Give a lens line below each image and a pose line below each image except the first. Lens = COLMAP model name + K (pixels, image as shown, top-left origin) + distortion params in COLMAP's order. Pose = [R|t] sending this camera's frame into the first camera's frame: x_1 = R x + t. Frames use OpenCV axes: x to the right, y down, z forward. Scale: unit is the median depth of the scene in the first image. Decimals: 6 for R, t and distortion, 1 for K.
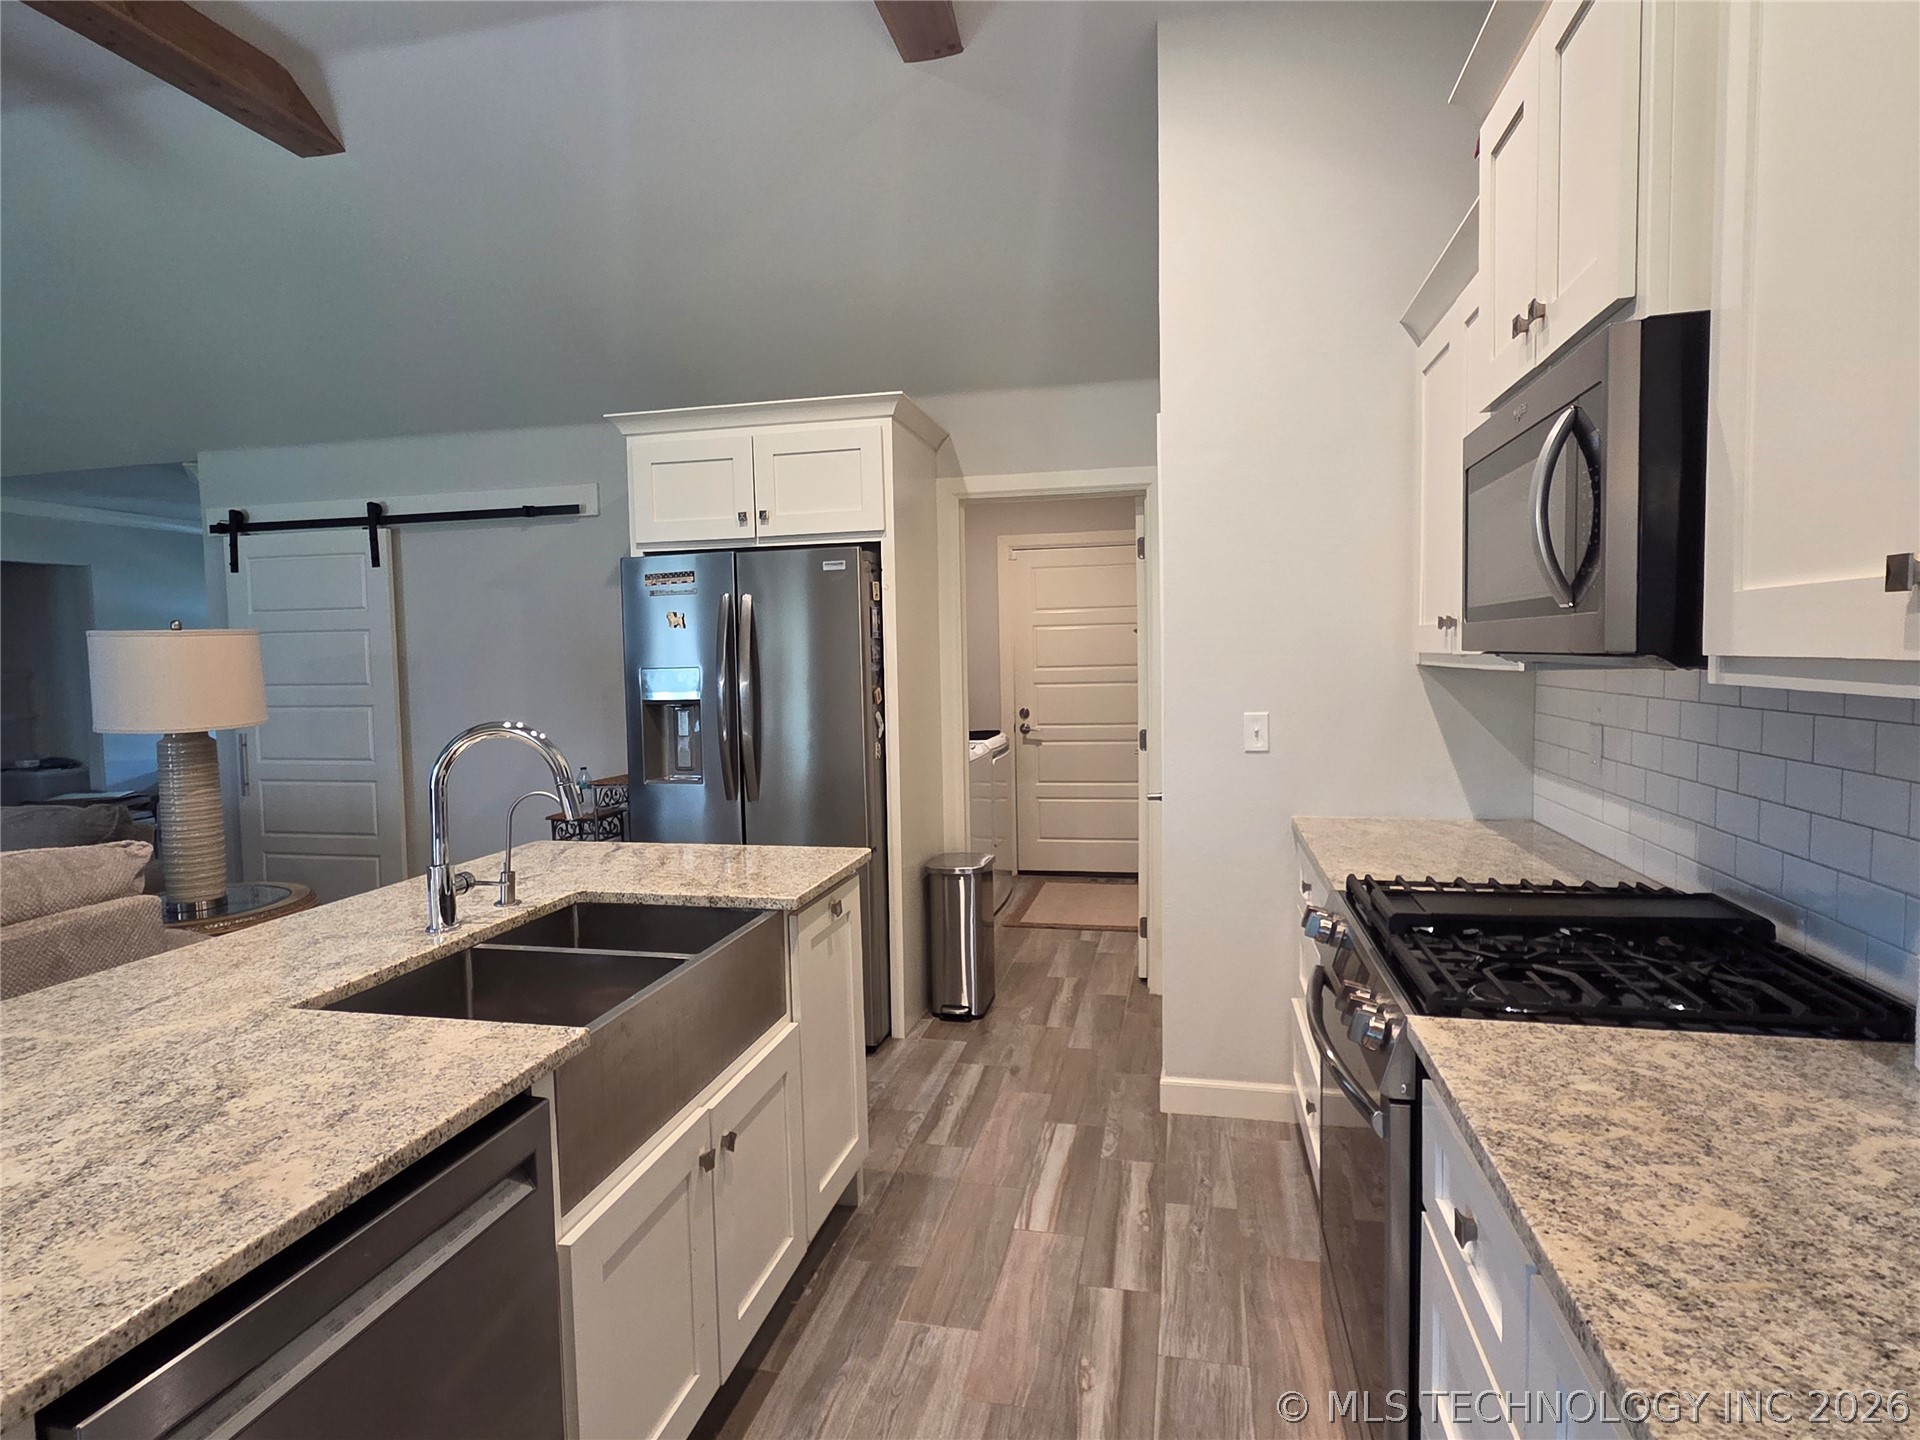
lens RADIAL K [[1068.4, 0, 941.8], [0, 1068.4, 725.8], [0, 0, 1]] dist [0.006246, -0.001865]
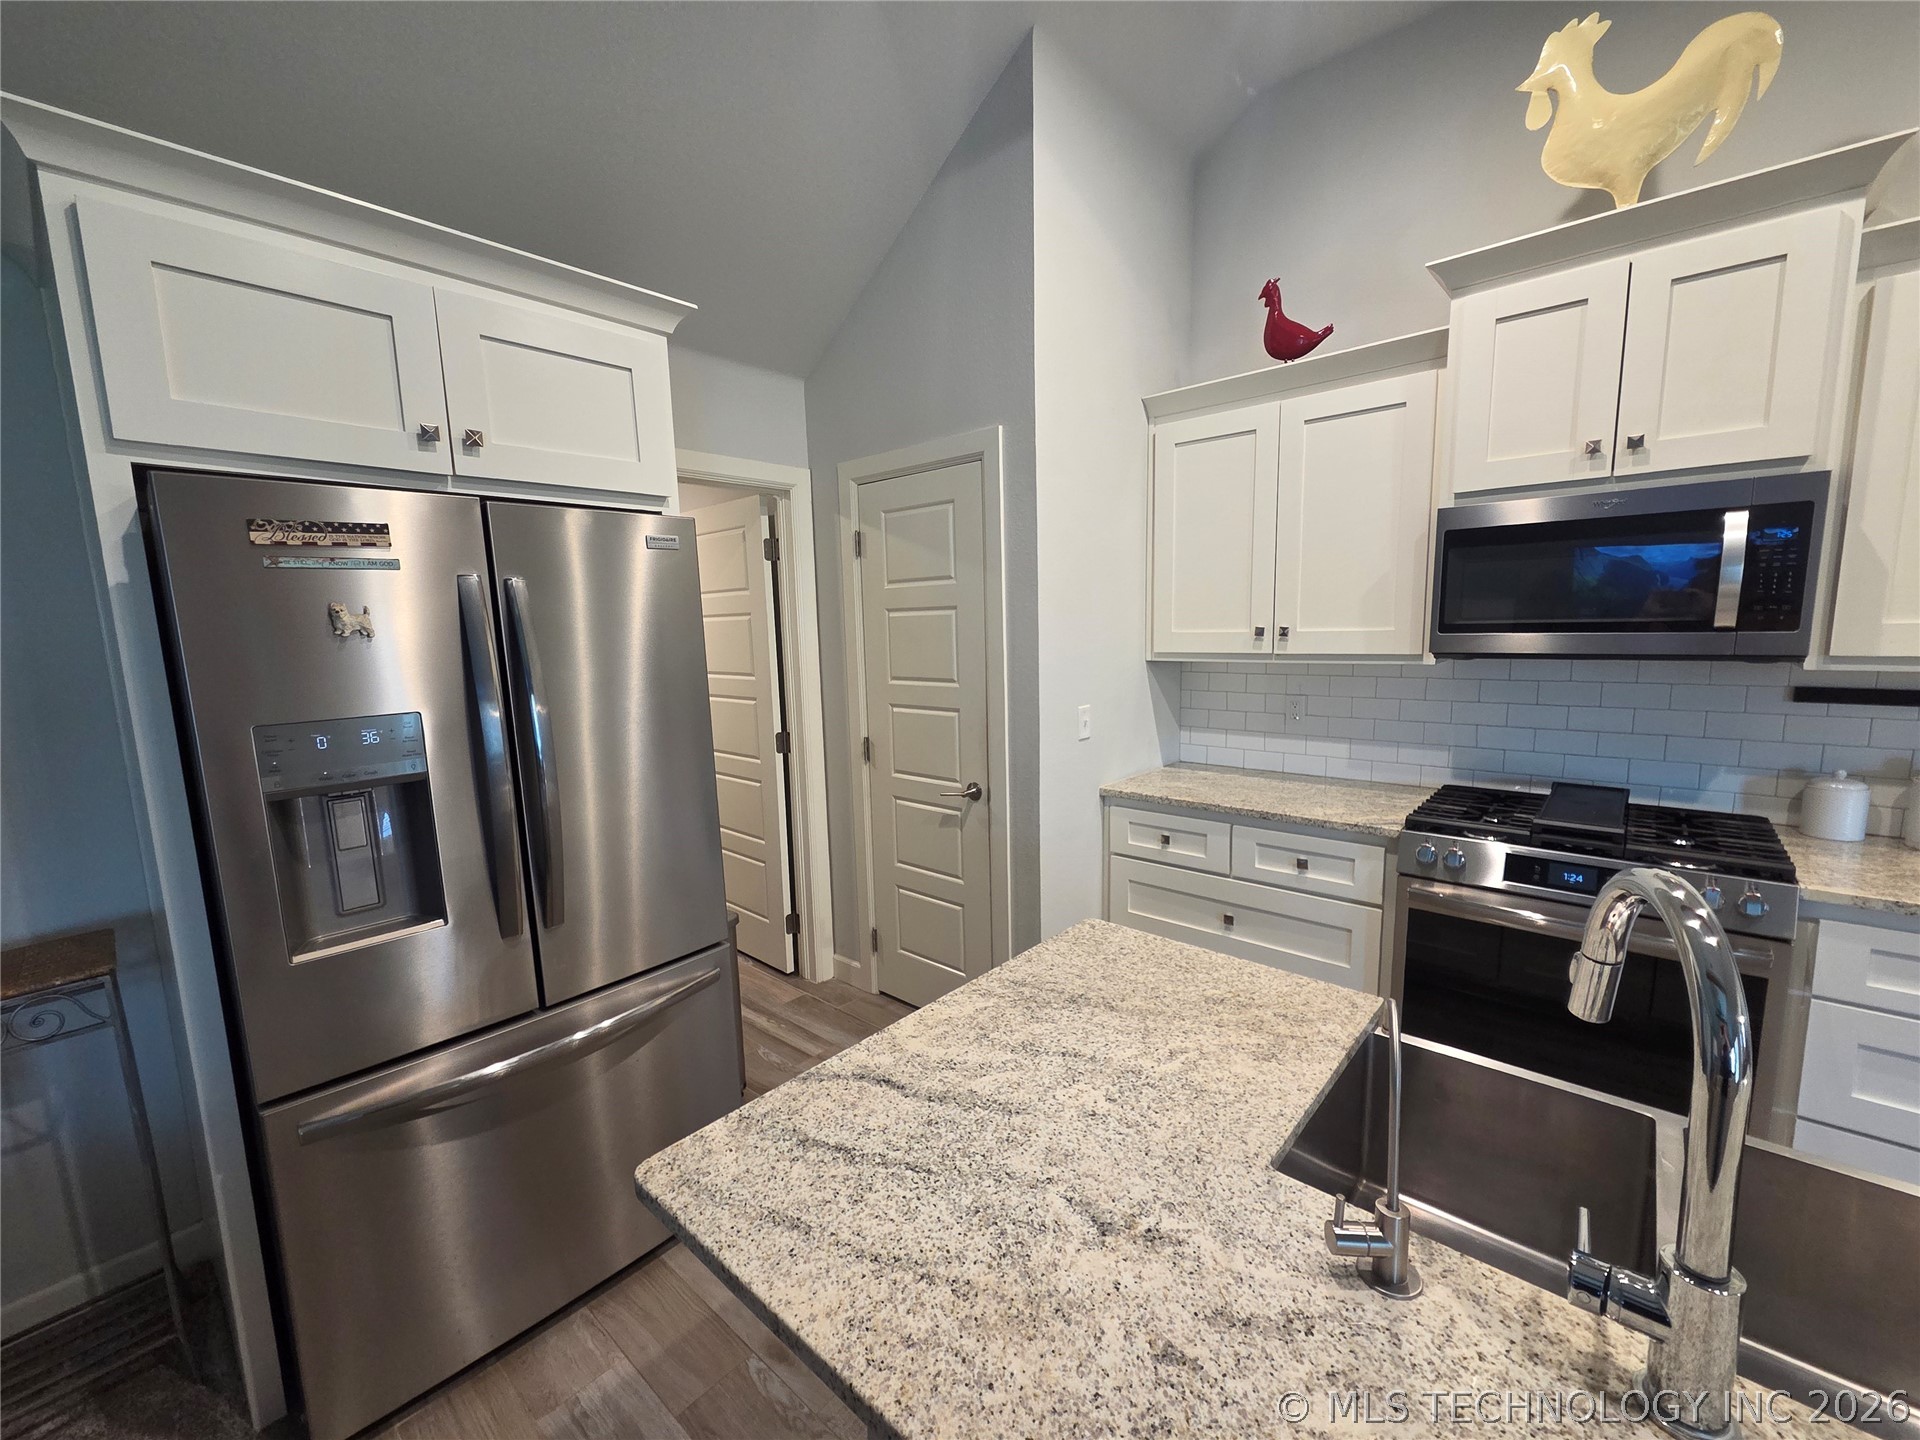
lens RADIAL K [[786.7, 0, 959.3], [0, 786.7, 729.3], [0, 0, 1]] dist [0.007602, -0.001985]
pose [[0.472289, -0.111478, 0.874366, -0.728812], [0.074172, 0.993478, 0.086600, -0.098157], [-0.878318, 0.023953, 0.477477, 0.958083]]
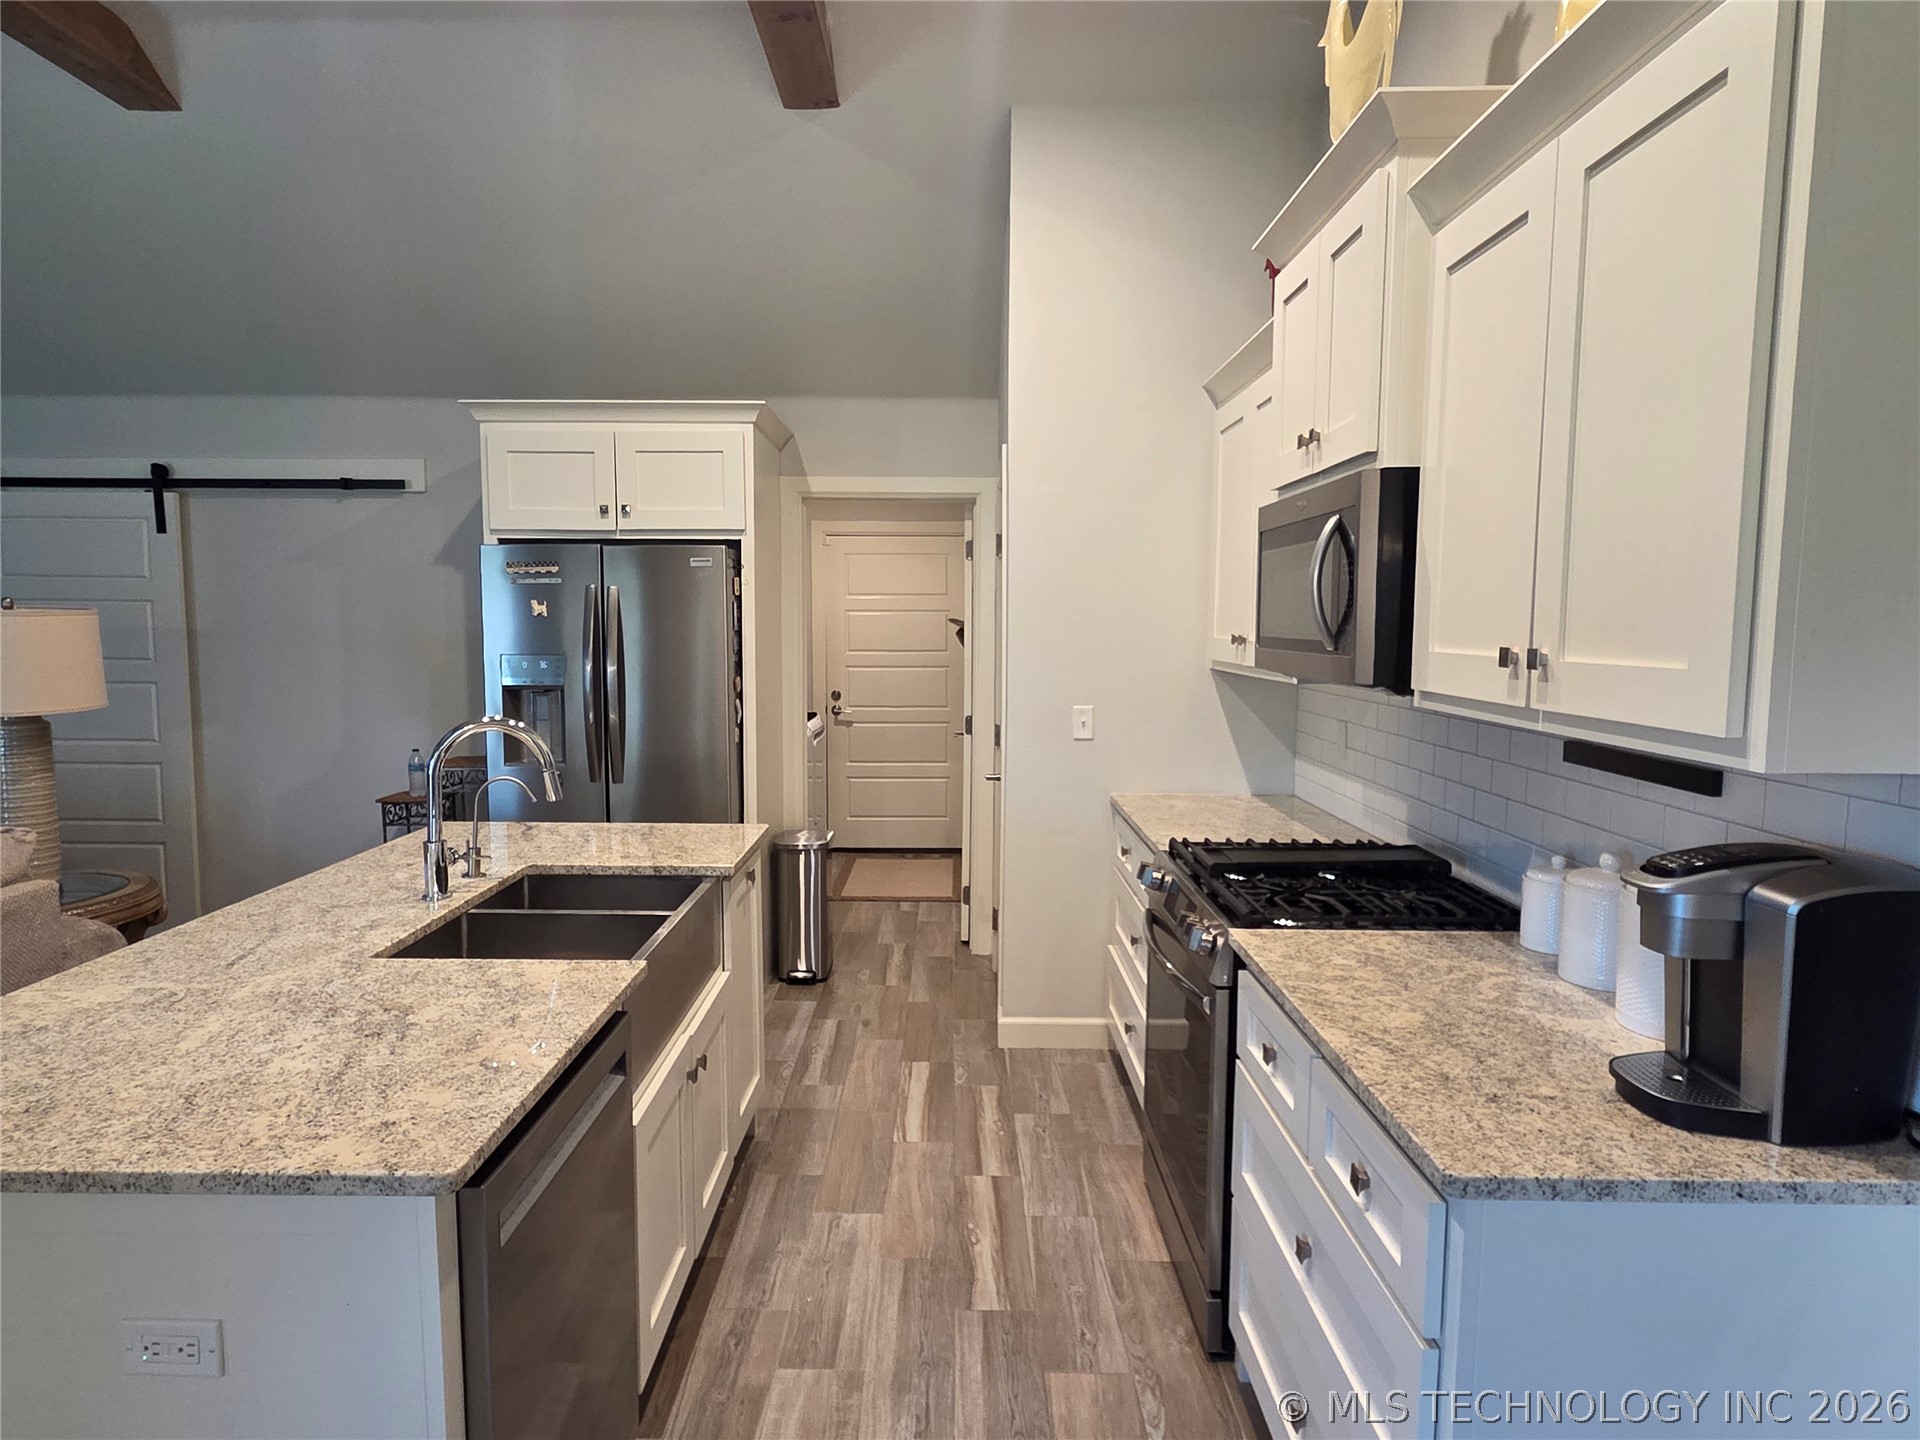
lens RADIAL K [[1140.7, 0, 948.3], [0, 1140.7, 731.6], [0, 0, 1]] dist [0.001290, -0.001806]
pose [[0.974626, 0.004434, 0.223796, -0.182044], [-0.010798, 0.999571, 0.027221, -0.023234], [-0.223579, -0.028947, 0.974256, -0.268462]]
